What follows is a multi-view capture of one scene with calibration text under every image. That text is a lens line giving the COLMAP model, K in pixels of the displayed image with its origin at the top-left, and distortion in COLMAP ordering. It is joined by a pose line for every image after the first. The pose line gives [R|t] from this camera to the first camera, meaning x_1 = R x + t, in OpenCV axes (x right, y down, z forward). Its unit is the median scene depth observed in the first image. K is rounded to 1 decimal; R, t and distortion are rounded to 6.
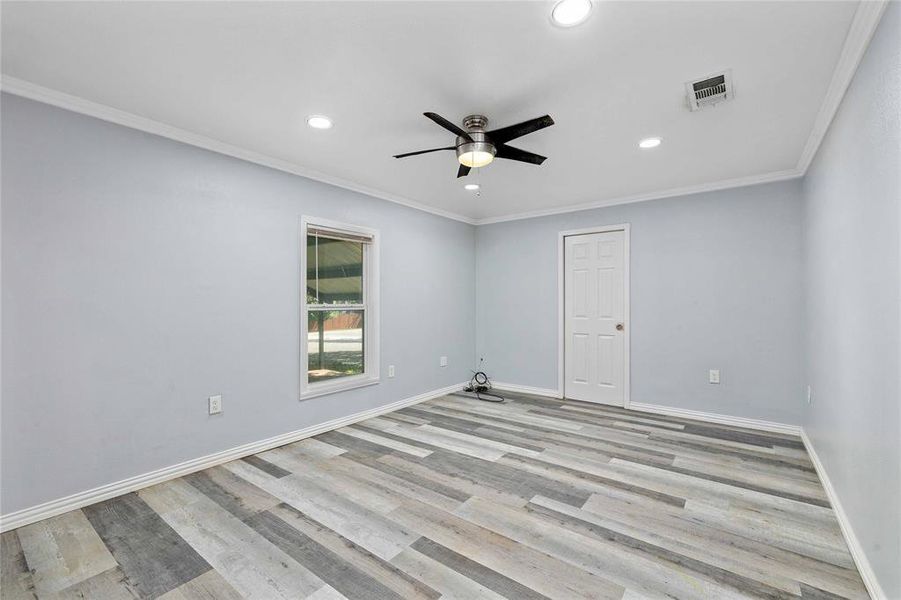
lens RADIAL K [[379.1, 0, 451.0], [0, 379.1, 298.4], [0, 0, 1]] dist [0.000854, -0.000085]
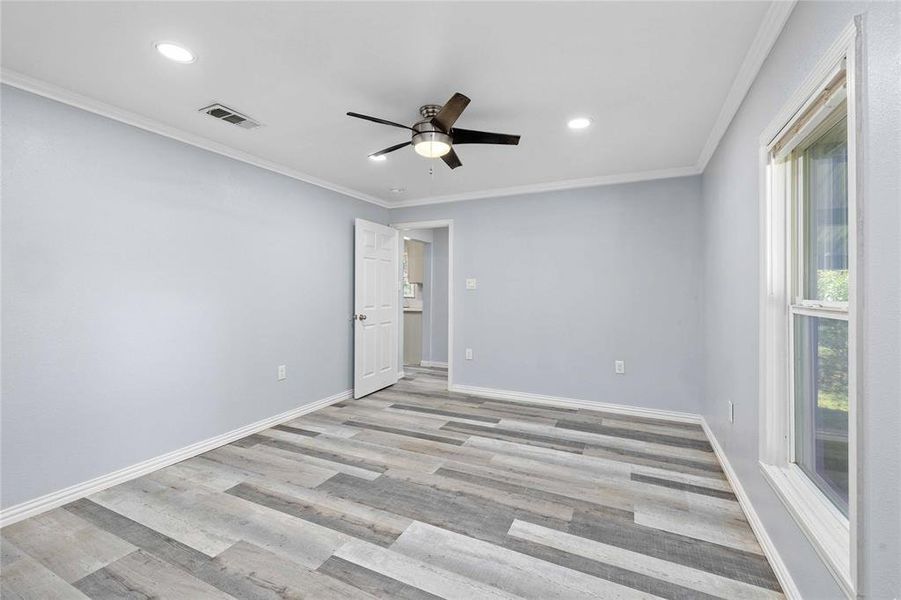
lens RADIAL K [[379.1, 0, 450.5], [0, 379.1, 298.8], [0, 0, 1]] dist [0.000854, -0.000085]
pose [[-0.979776, 0.004127, -0.200054, 0.216810], [0.002318, 0.999954, 0.009277, 0.011786], [0.200083, 0.008625, -0.979741, 1.998219]]
